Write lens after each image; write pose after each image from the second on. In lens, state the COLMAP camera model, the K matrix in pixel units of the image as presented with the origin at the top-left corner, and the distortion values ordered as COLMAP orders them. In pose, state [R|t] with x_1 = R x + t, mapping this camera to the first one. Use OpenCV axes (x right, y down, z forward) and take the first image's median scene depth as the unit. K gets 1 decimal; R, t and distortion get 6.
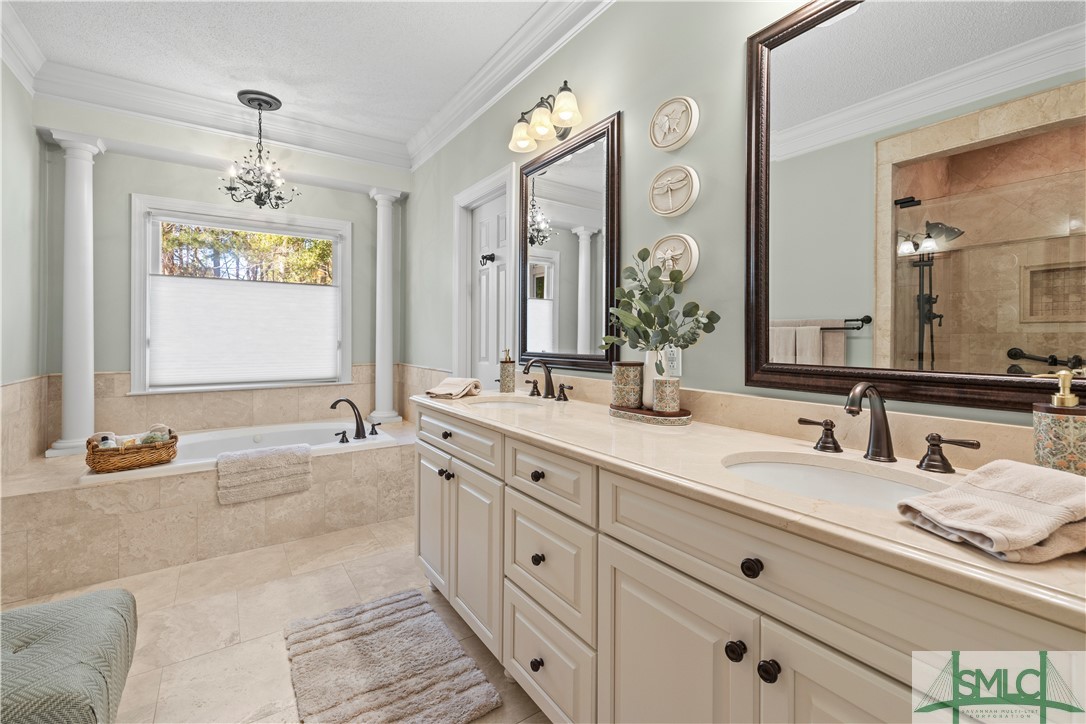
lens RADIAL K [[468.4, 0, 540.1], [0, 468.4, 336.9], [0, 0, 1]] dist [-0.000719, 0.000777]
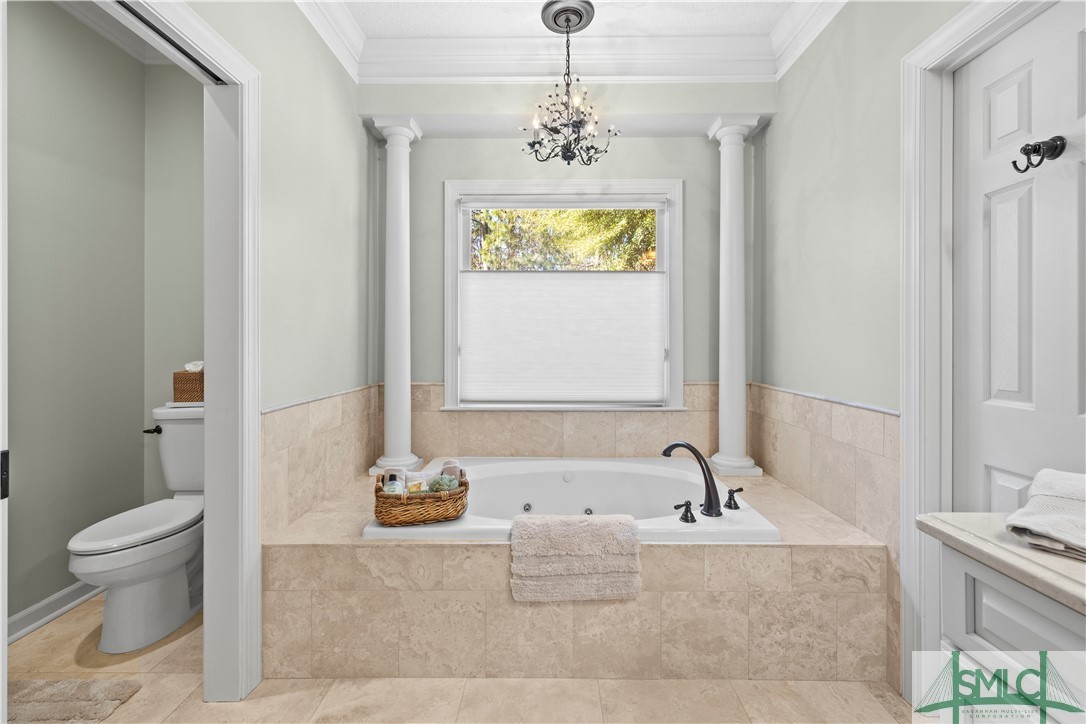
lens RADIAL K [[468.4, 0, 548.9], [0, 468.4, 341.9], [0, 0, 1]] dist [-0.000719, 0.000777]
pose [[0.824376, -0.003006, -0.566034, -0.227241], [0.002574, 0.999995, -0.001563, -0.001766], [0.566036, -0.000168, 0.824380, 0.410059]]
